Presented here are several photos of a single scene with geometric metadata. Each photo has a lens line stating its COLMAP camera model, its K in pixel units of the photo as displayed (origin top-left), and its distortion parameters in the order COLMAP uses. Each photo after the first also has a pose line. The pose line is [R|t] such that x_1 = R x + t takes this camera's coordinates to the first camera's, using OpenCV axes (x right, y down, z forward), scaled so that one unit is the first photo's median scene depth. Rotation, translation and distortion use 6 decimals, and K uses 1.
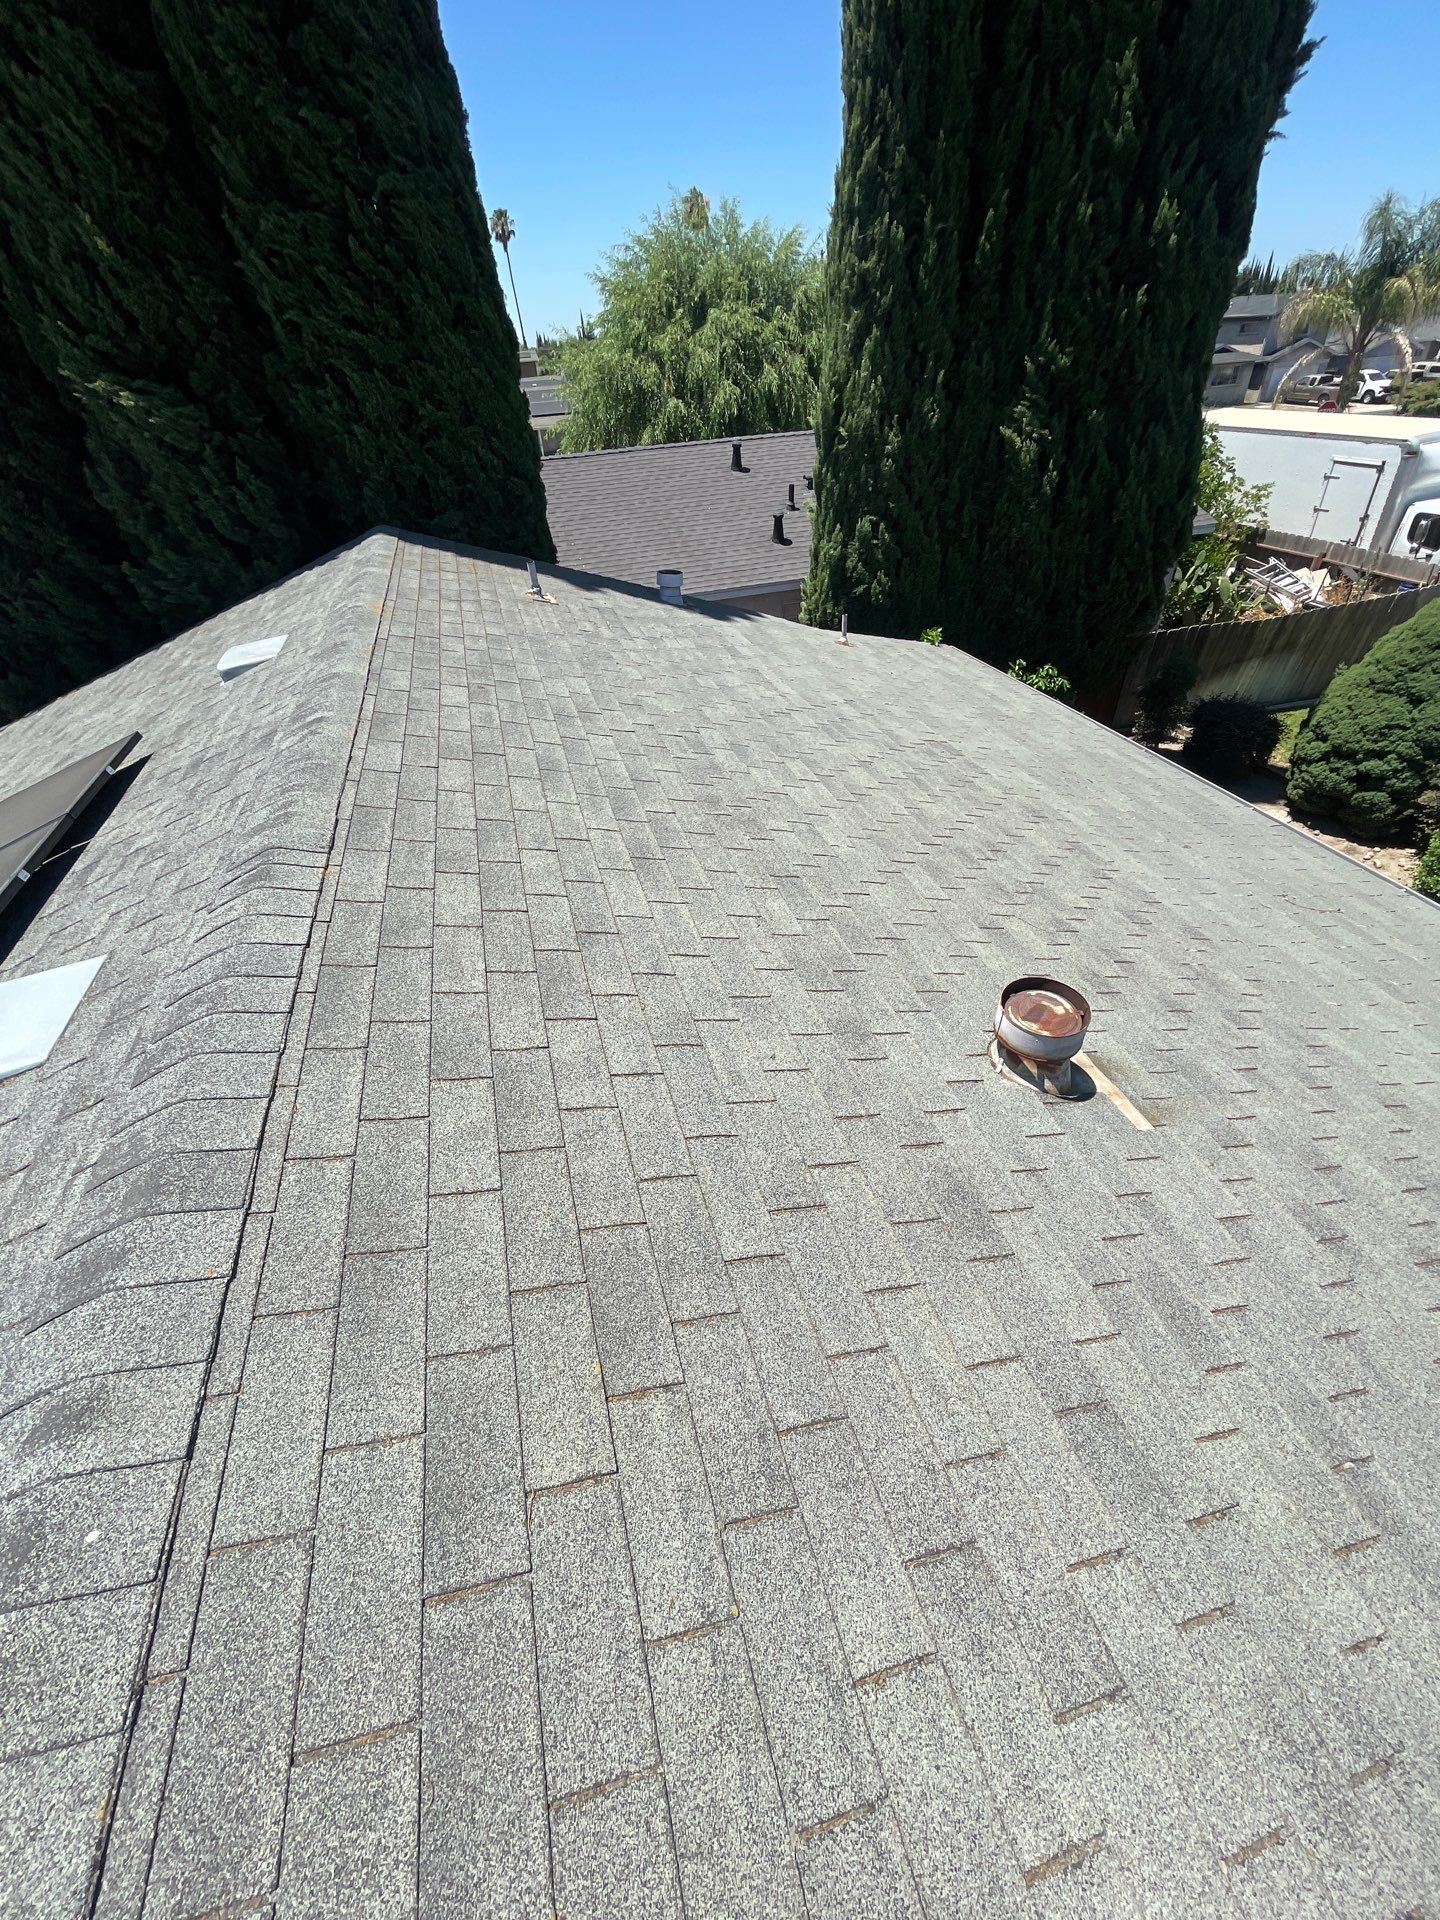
lens RADIAL K [[771.9, 0, 724.3], [0, 771.9, 963.9], [0, 0, 1]] dist [-0.004026, -0.000859]
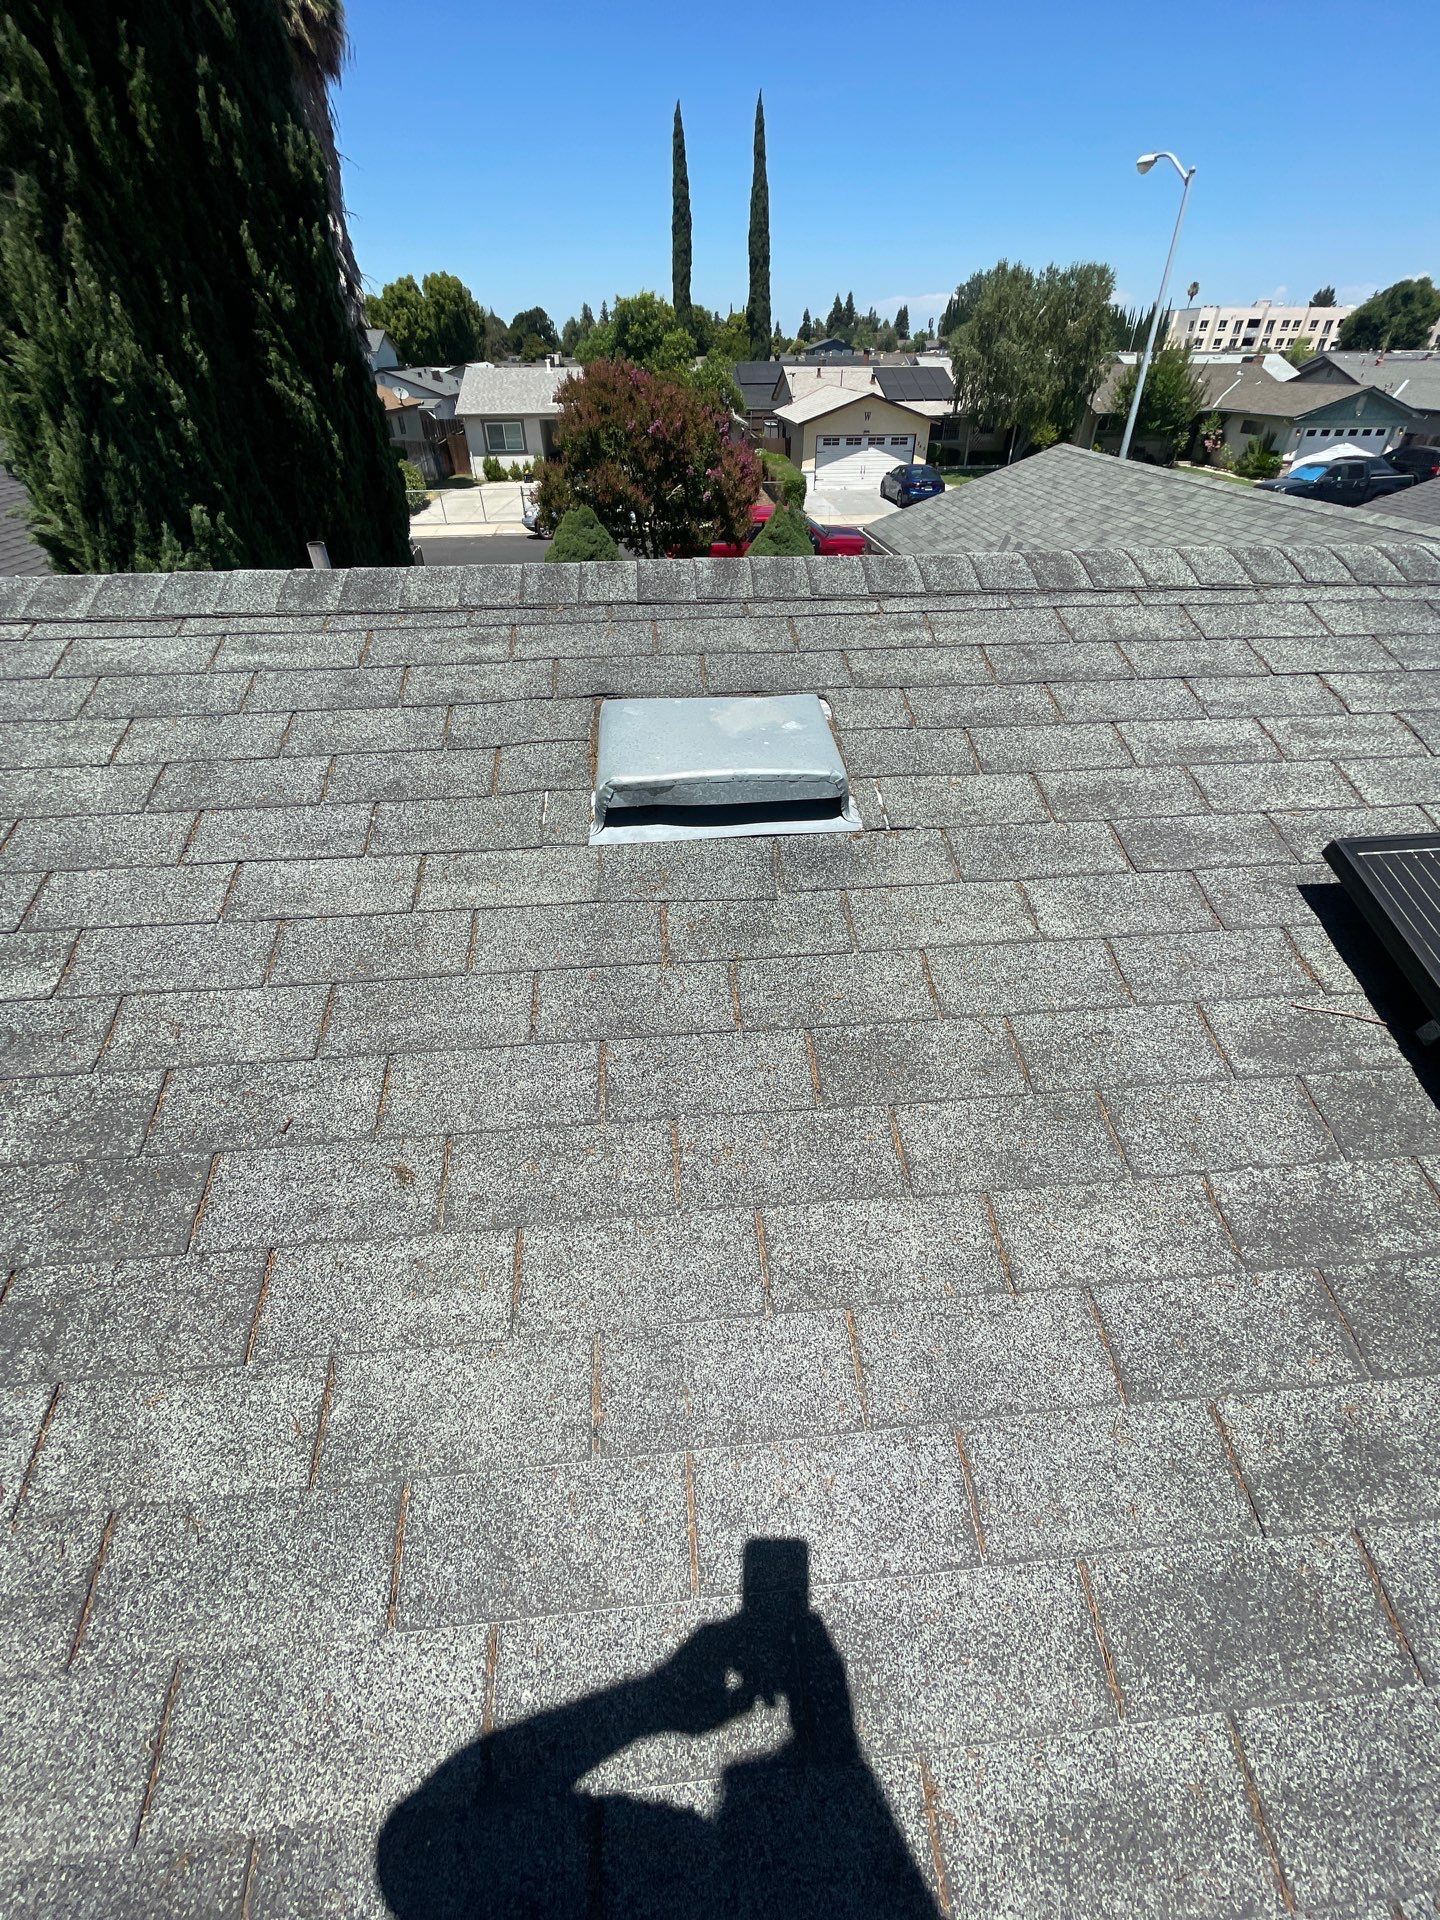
lens RADIAL K [[766.7, 0, 720.0], [0, 766.7, 960.0], [0, 0, 1]] dist [-0.001763, -0.001202]
pose [[0.196141, -0.562129, 0.803455, -0.518451], [0.608848, 0.712106, 0.349584, -0.259738], [-0.768656, 0.420614, 0.481924, 0.508032]]
